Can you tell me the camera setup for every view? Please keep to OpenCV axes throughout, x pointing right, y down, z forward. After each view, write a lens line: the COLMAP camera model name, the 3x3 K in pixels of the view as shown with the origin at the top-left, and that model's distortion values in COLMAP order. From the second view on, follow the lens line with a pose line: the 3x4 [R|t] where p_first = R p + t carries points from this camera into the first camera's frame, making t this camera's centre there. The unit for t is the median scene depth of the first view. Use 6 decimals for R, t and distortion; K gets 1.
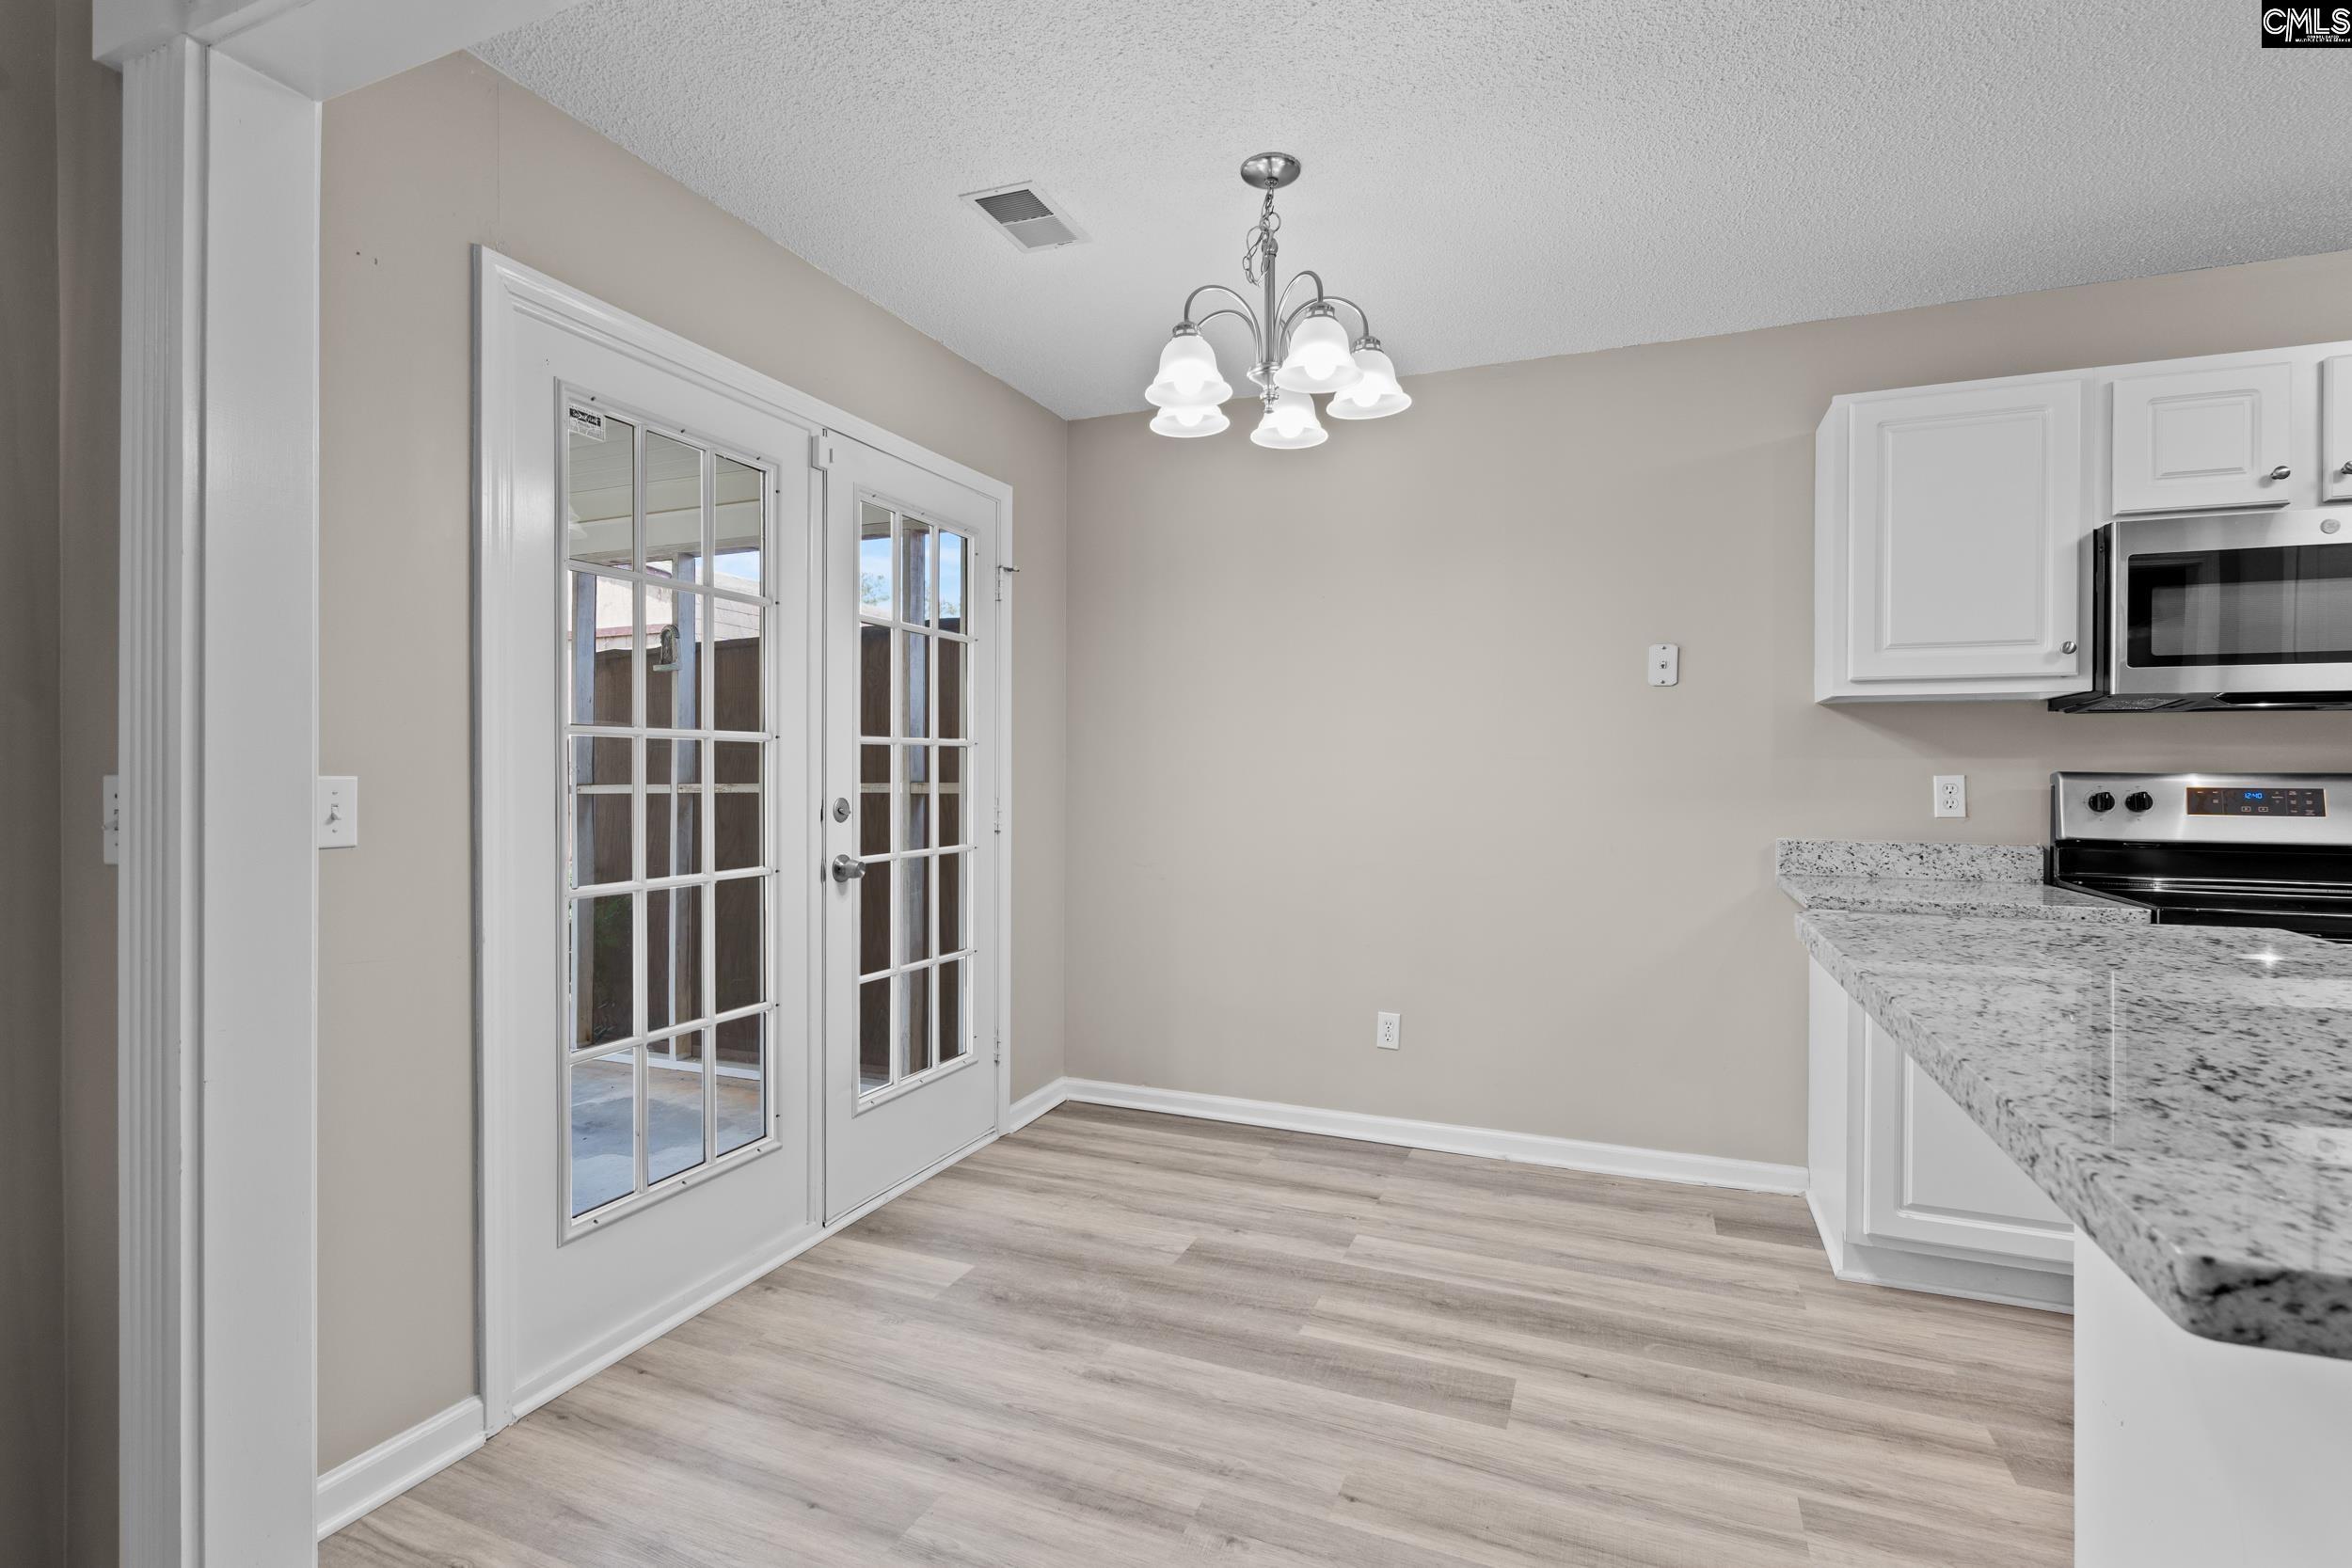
lens RADIAL K [[1088.0, 0, 1152.9], [0, 1088.0, 788.0], [0, 0, 1]] dist [-0.006782, 0.001659]
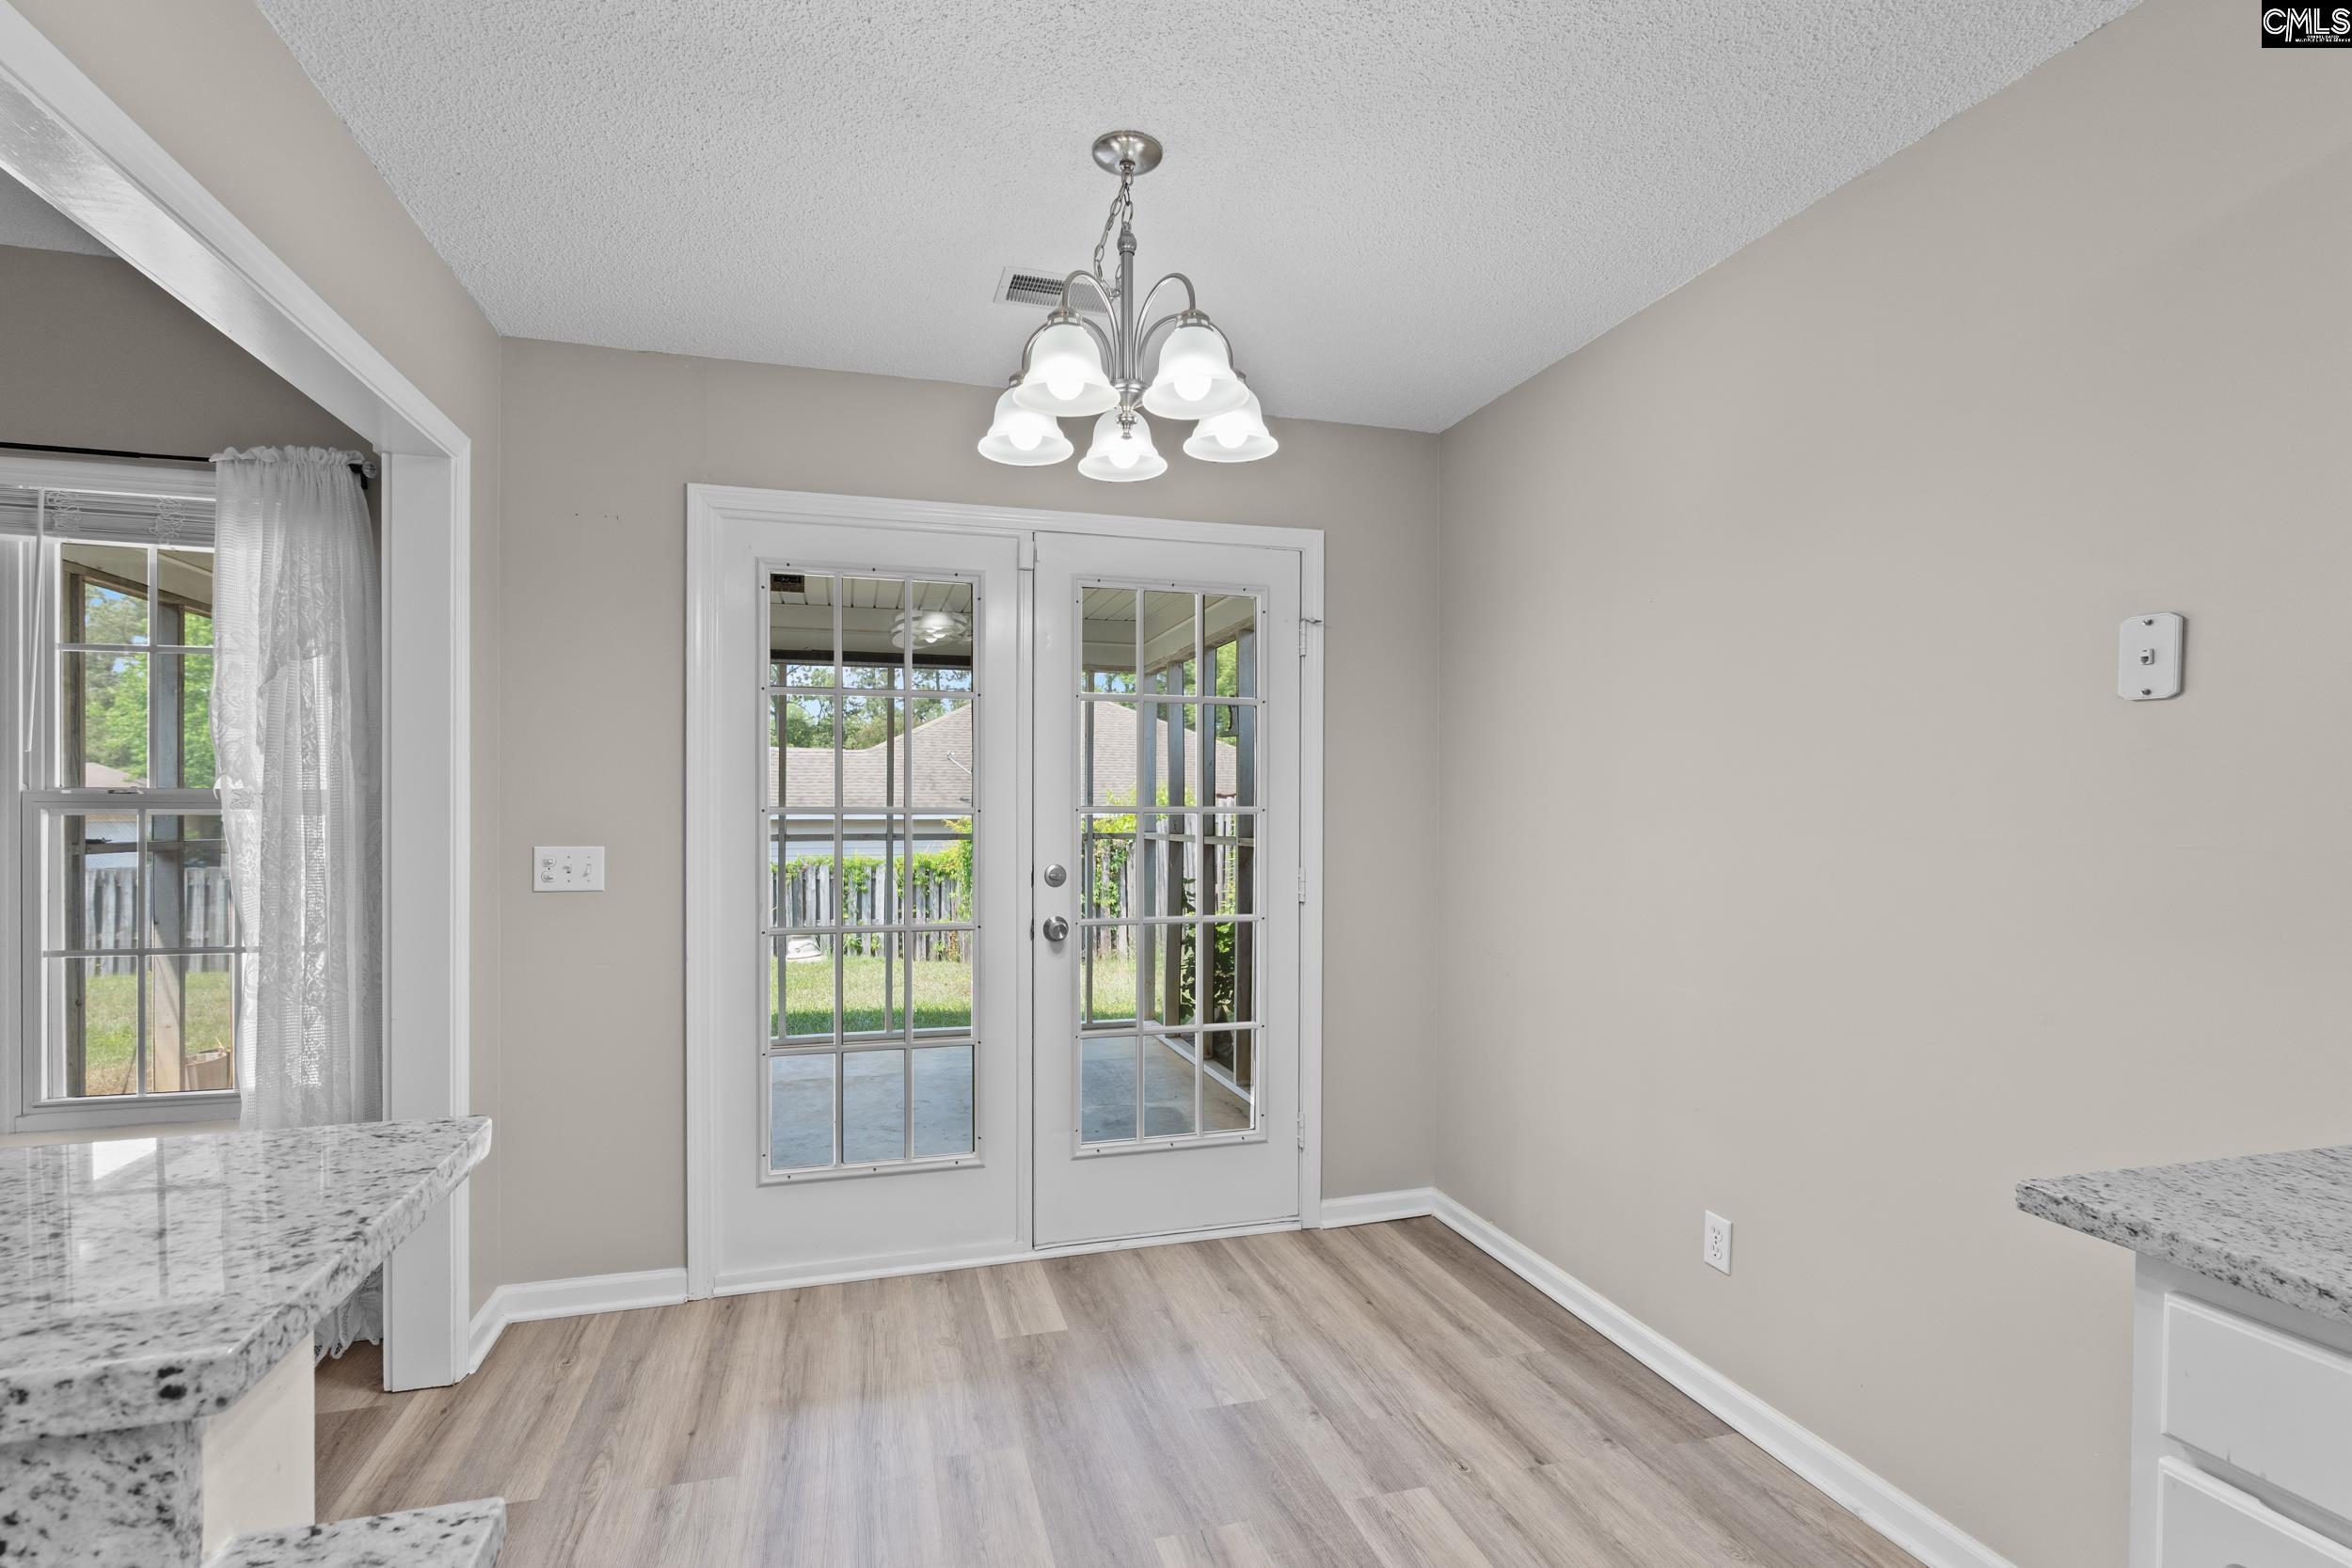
lens RADIAL K [[1088.0, 0, 1145.4], [0, 1088.0, 816.5], [0, 0, 1]] dist [-0.006782, 0.001659]
pose [[0.630747, 0.006150, -0.775964, 0.645313], [-0.010356, 0.999946, -0.000493, -0.041631], [0.775920, 0.008347, 0.630777, 0.390804]]
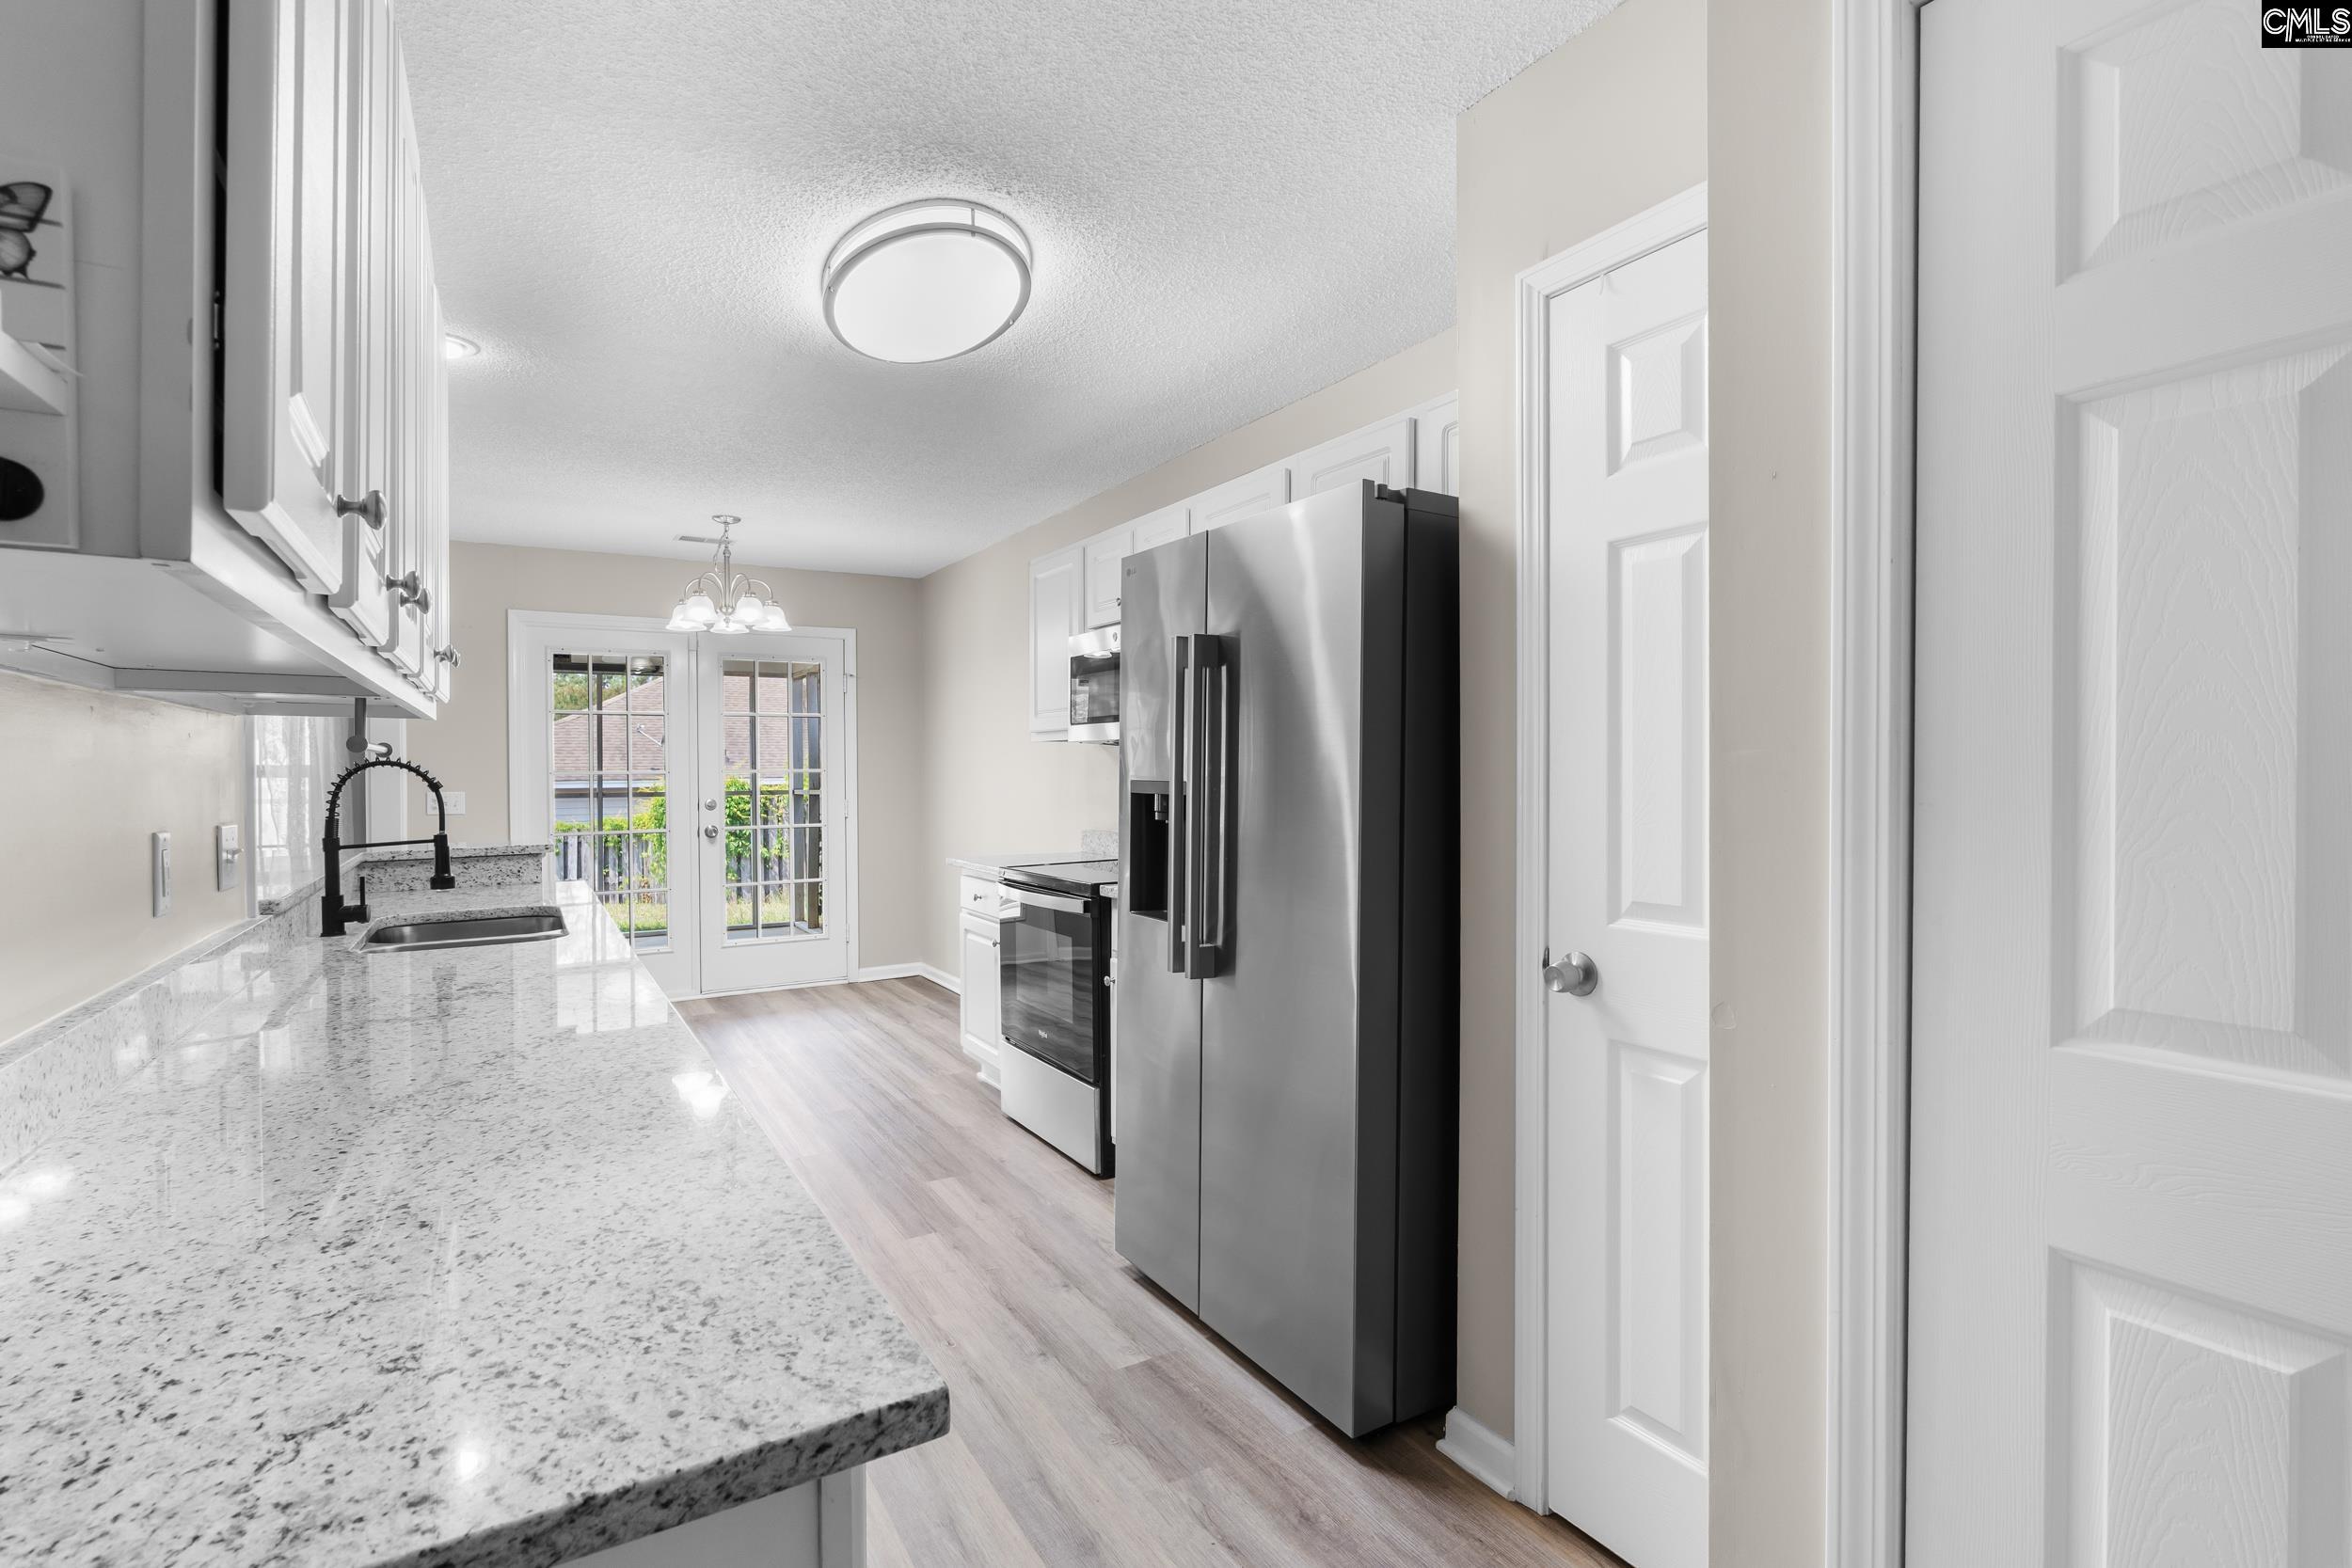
lens RADIAL K [[1088.0, 0, 1181.0], [0, 1088.0, 782.9], [0, 0, 1]] dist [-0.006782, 0.001659]
pose [[0.825009, -0.004190, -0.565104, 1.775431], [0.003746, 0.999991, -0.001945, -0.016776], [0.565107, -0.000512, 0.825018, -0.268953]]
